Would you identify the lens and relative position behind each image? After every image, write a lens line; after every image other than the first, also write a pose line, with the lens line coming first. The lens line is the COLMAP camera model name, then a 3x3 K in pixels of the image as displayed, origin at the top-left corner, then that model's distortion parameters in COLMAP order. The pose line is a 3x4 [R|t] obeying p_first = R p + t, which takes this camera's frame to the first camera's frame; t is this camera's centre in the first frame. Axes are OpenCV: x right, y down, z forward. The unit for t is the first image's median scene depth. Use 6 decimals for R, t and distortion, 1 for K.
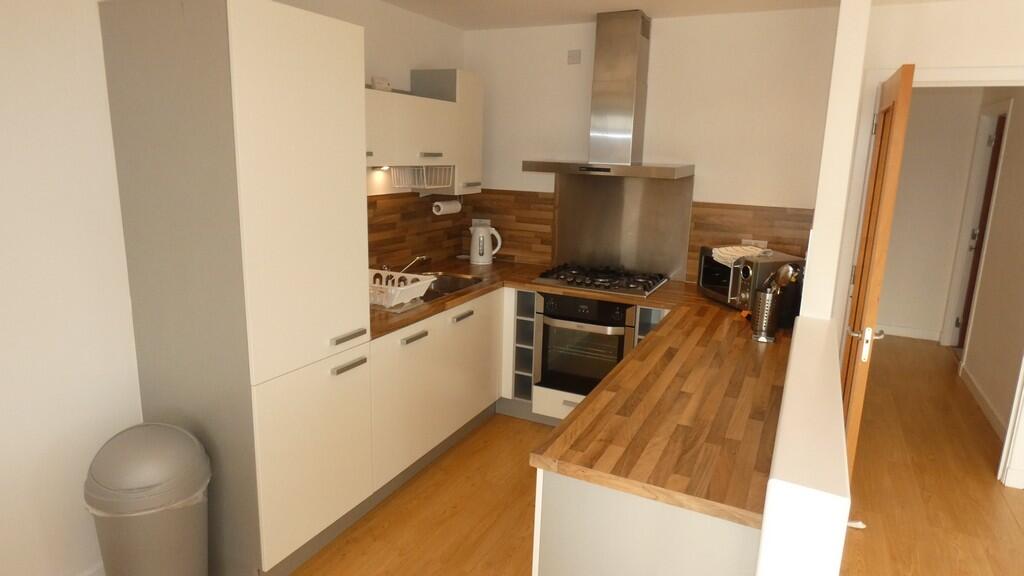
lens RADIAL K [[611.5, 0, 514.5], [0, 611.5, 284.6], [0, 0, 1]] dist [0.003027, -0.028245]
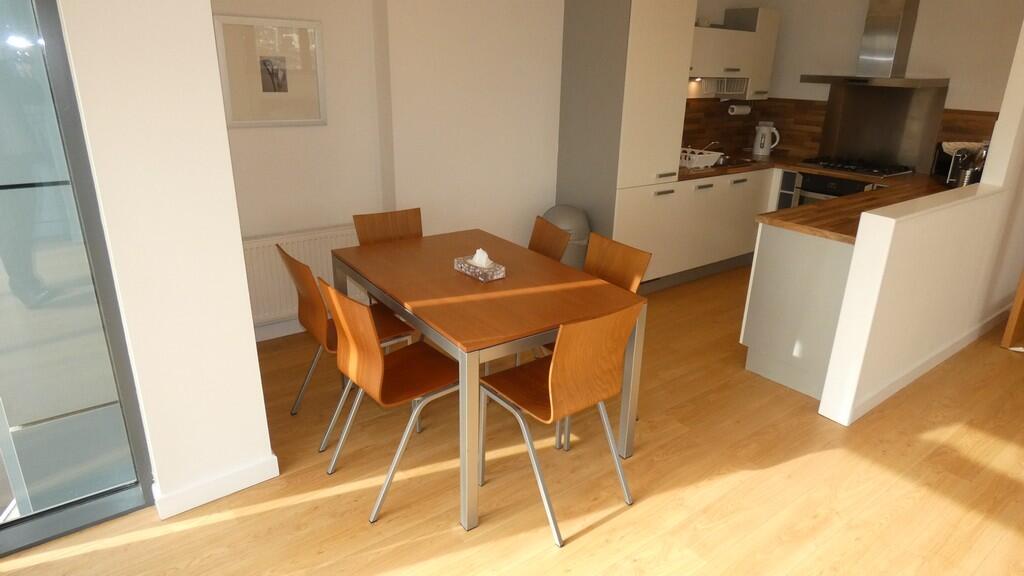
lens RADIAL K [[611.5, 0, 514.5], [0, 611.5, 284.6], [0, 0, 1]] dist [0.003027, -0.028245]
pose [[0.889315, 0.141928, -0.434713, 0.102523], [-0.092271, 0.986758, 0.133399, 0.137725], [0.447890, -0.078523, 0.890634, -0.537827]]
